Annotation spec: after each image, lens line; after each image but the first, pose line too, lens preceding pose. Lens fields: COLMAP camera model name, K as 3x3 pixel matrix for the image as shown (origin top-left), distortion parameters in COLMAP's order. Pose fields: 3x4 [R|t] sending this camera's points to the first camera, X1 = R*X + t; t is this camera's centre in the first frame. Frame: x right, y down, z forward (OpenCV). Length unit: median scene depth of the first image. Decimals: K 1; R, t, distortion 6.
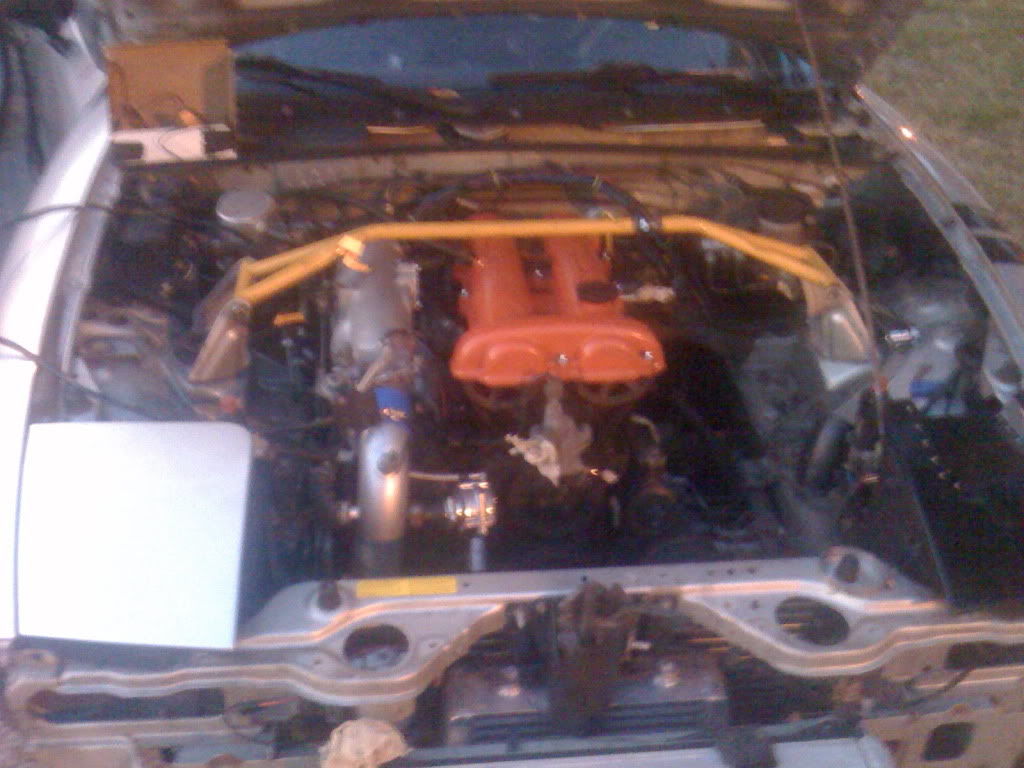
lens RADIAL K [[1134.3, 0, 512.0], [0, 1134.3, 384.0], [0, 0, 1]] dist [0.181190, -0.572537]
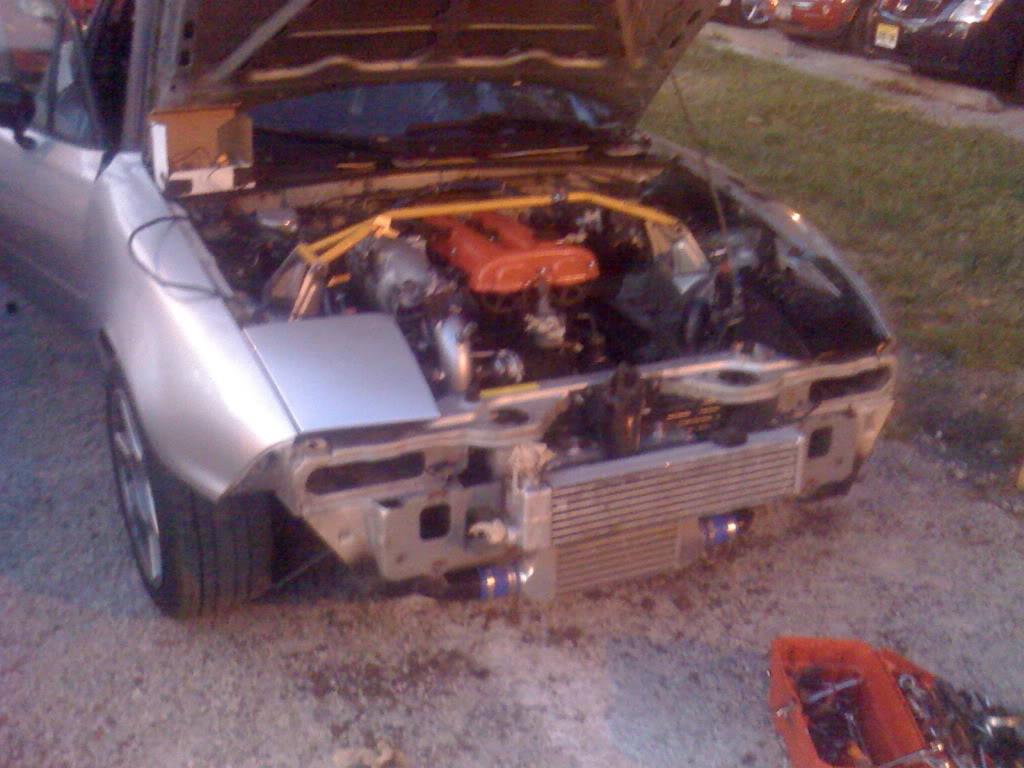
lens RADIAL K [[1134.3, 0, 512.0], [0, 1134.3, 384.0], [0, 0, 1]] dist [0.181190, -0.572537]
pose [[0.948920, -0.132180, 0.286494, -0.432011], [0.167427, 0.980579, -0.102137, 0.263016], [-0.267430, 0.144887, 0.952622, -0.419873]]
